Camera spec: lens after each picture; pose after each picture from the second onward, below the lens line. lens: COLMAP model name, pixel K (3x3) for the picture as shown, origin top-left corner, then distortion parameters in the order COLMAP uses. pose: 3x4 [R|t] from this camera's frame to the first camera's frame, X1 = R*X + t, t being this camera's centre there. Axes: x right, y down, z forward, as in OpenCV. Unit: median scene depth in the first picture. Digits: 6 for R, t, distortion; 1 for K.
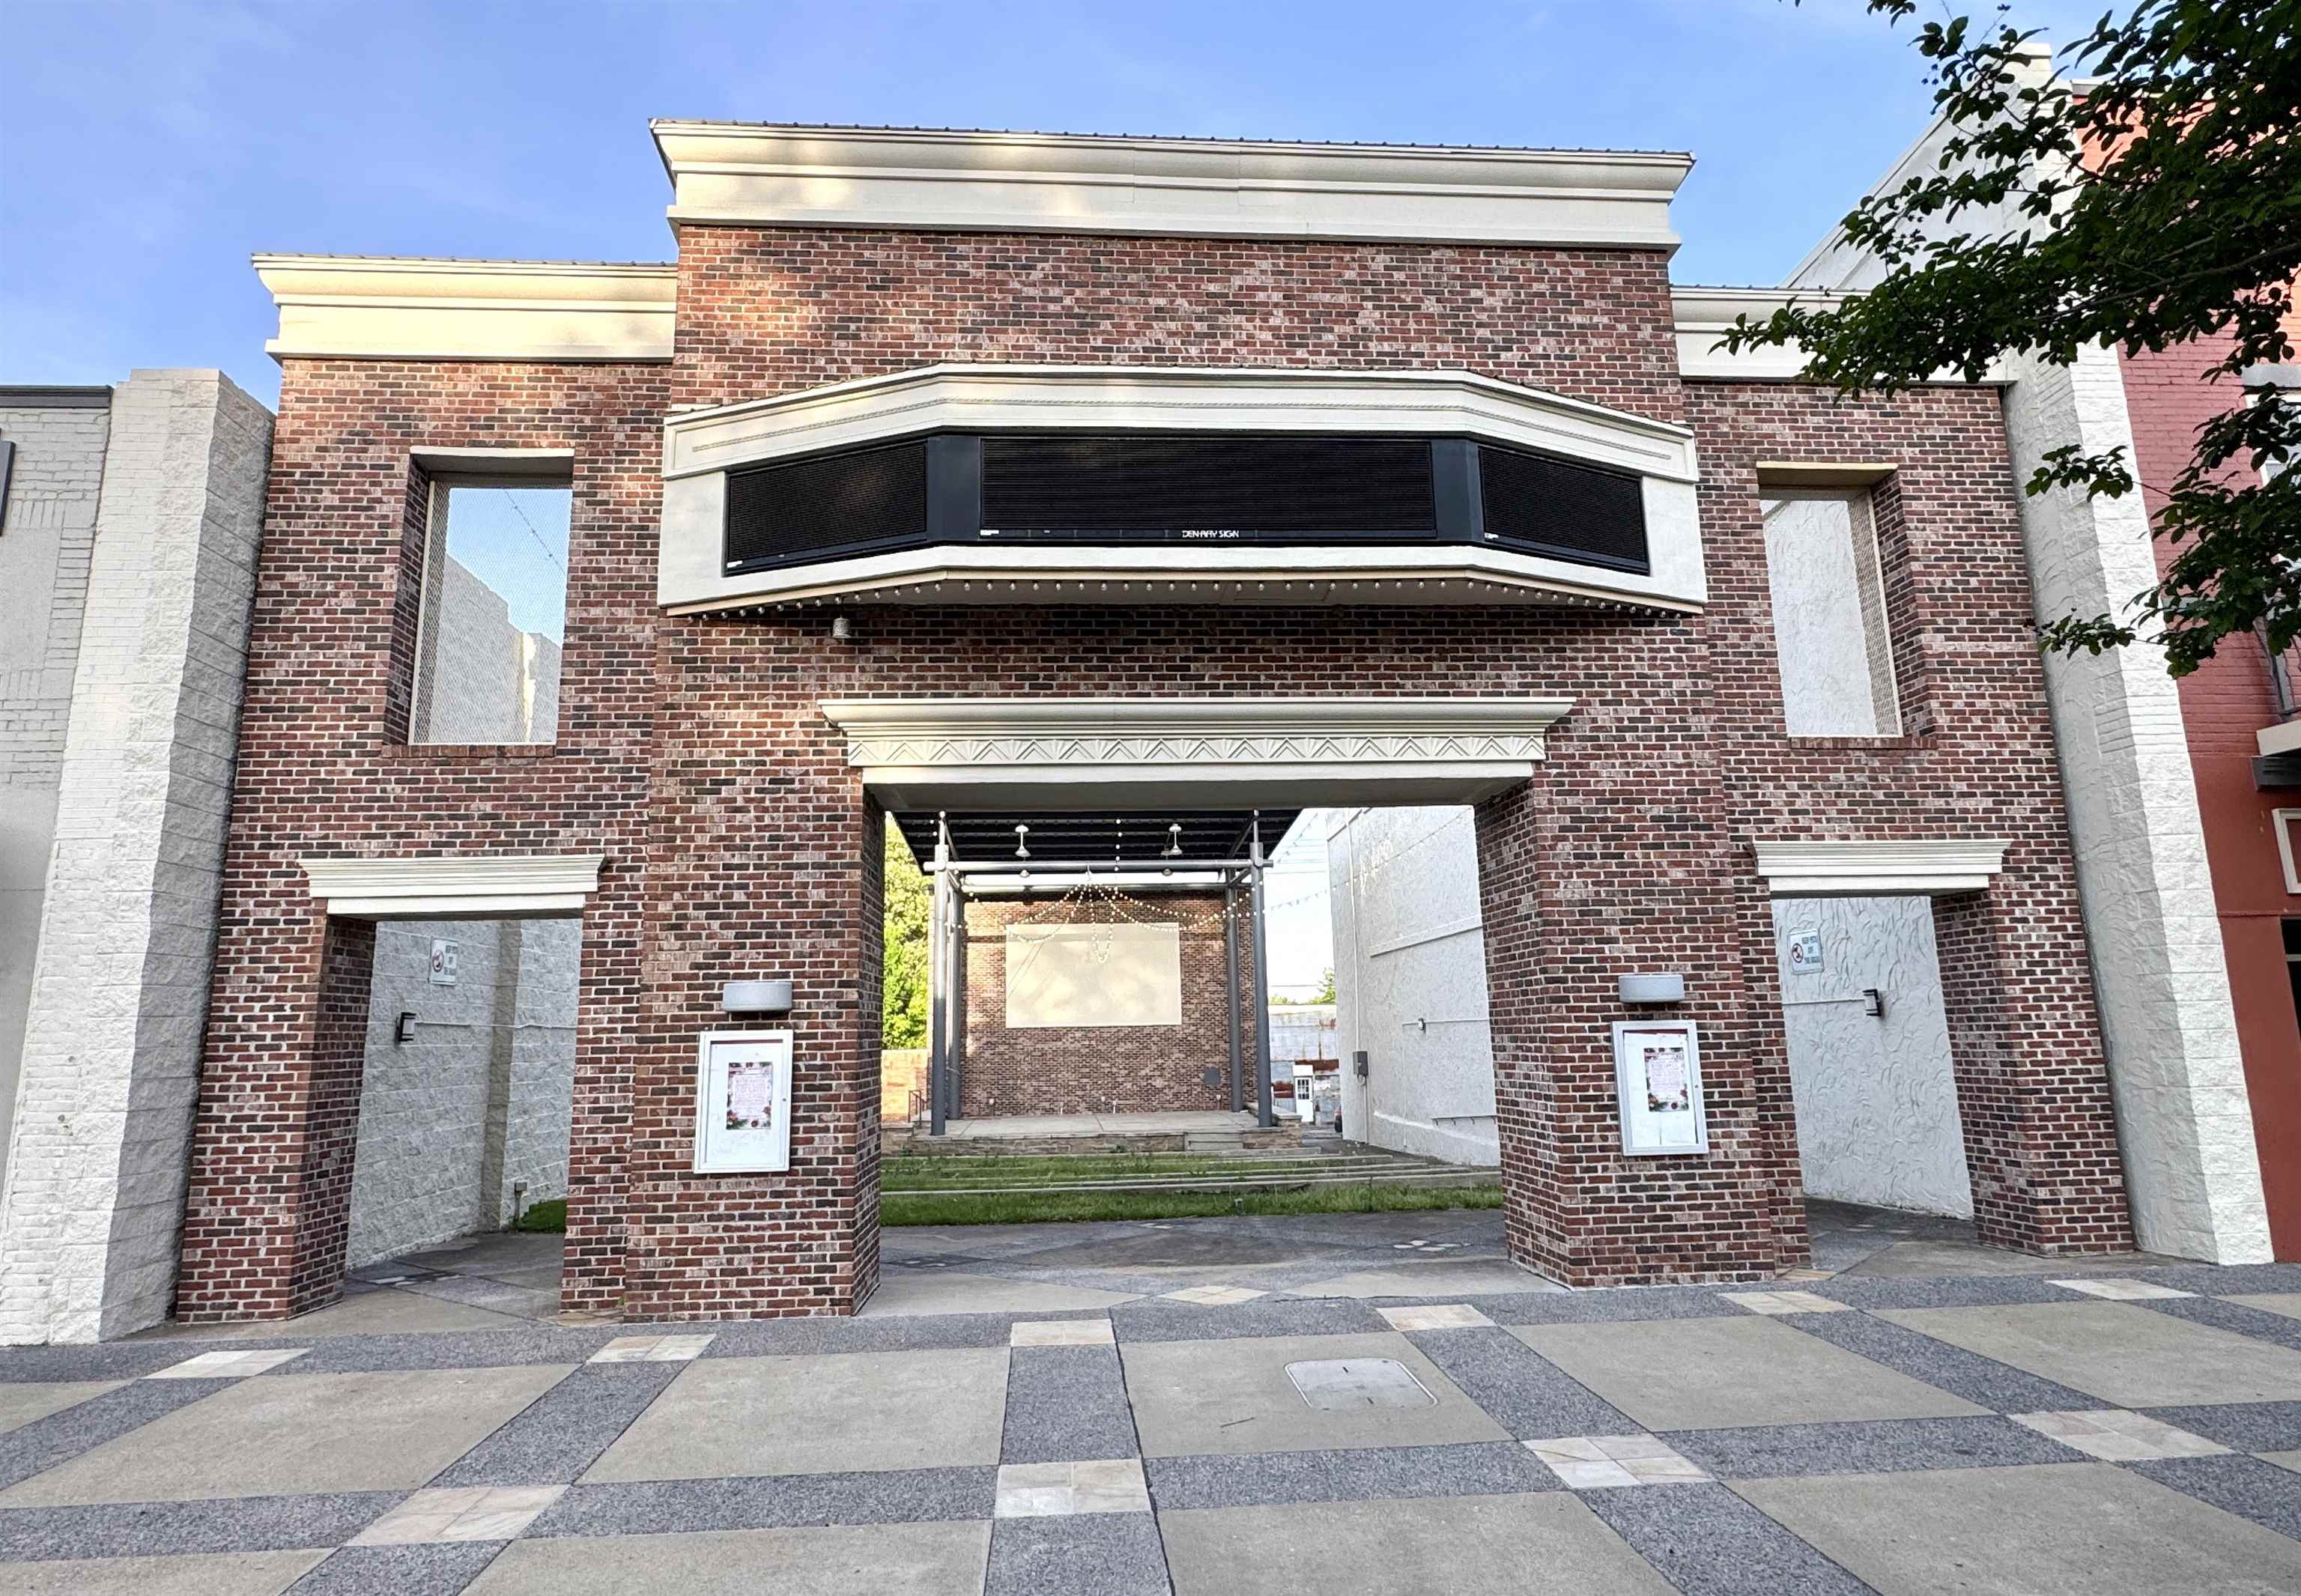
lens RADIAL K [[1320.1, 0, 1141.2], [0, 1320.1, 771.3], [0, 0, 1]] dist [0.024169, -0.012387]
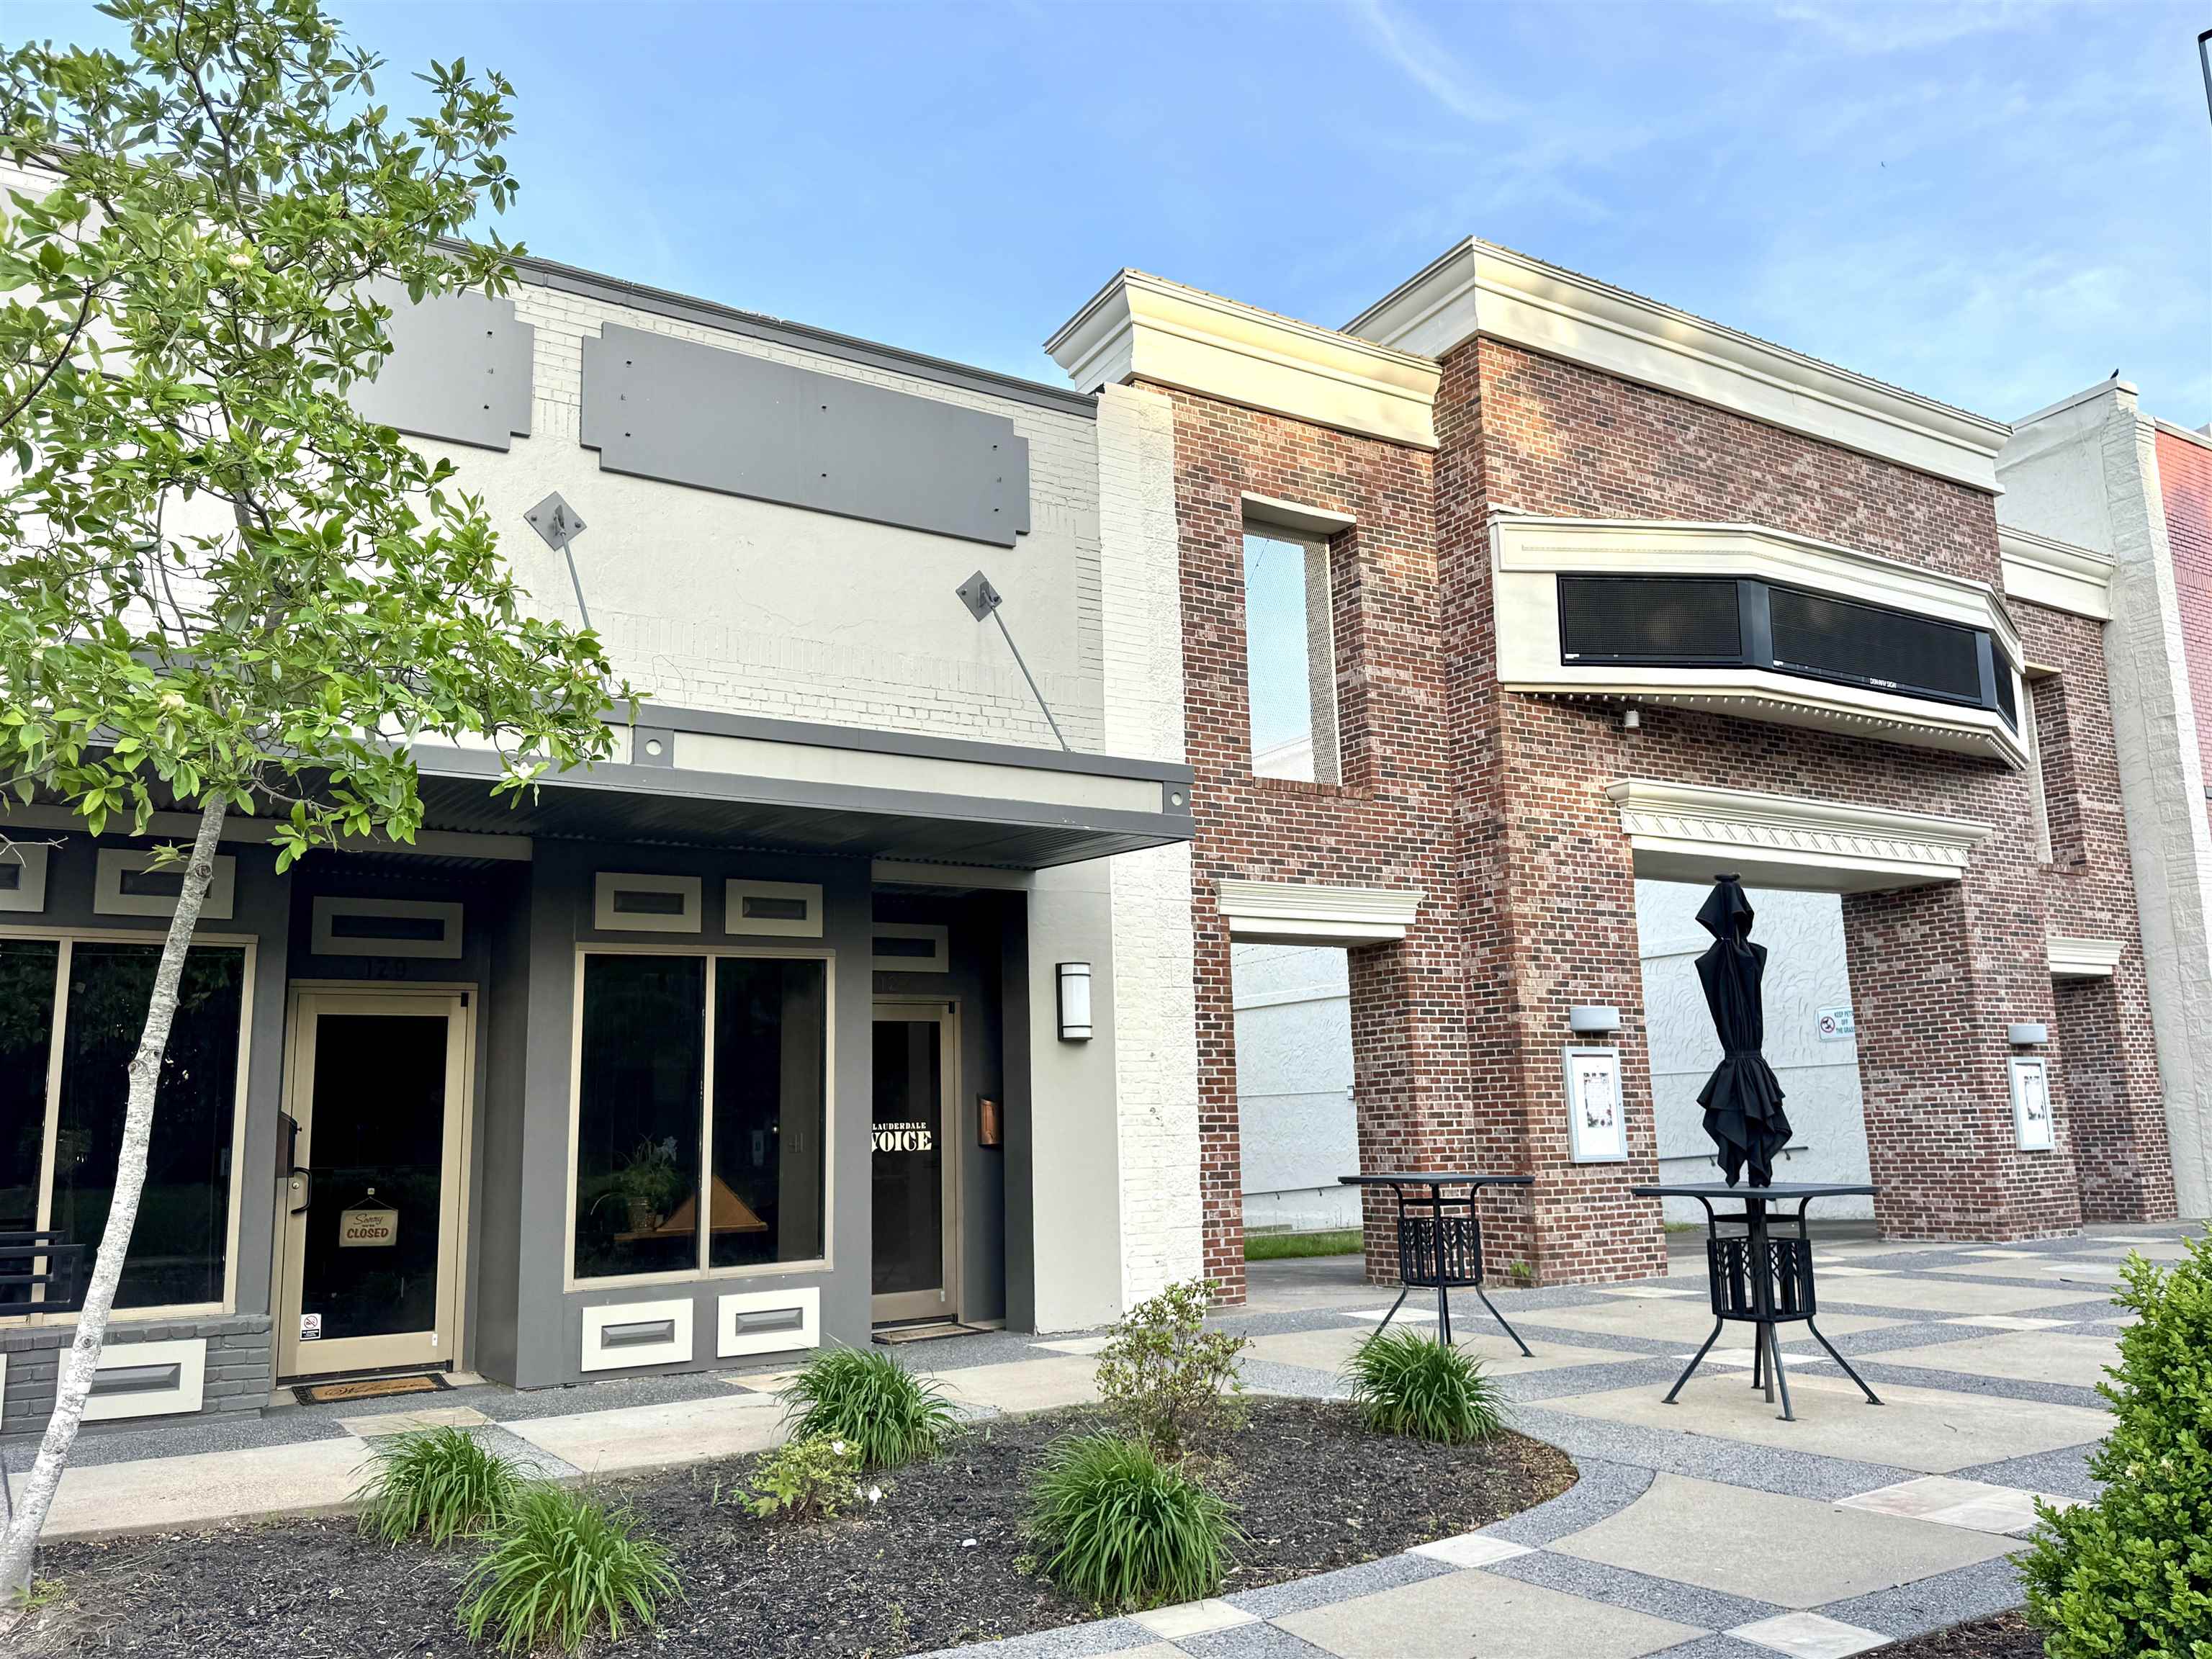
lens RADIAL K [[1709.6, 0, 1106.0], [0, 1709.6, 829.5], [0, 0, 1]] dist [0.180784, -0.212048]
pose [[0.866495, 0.080111, 0.492715, -1.360042], [-0.082928, 0.996424, -0.016171, 0.055764], [-0.492249, -0.026848, 0.870040, -0.143354]]
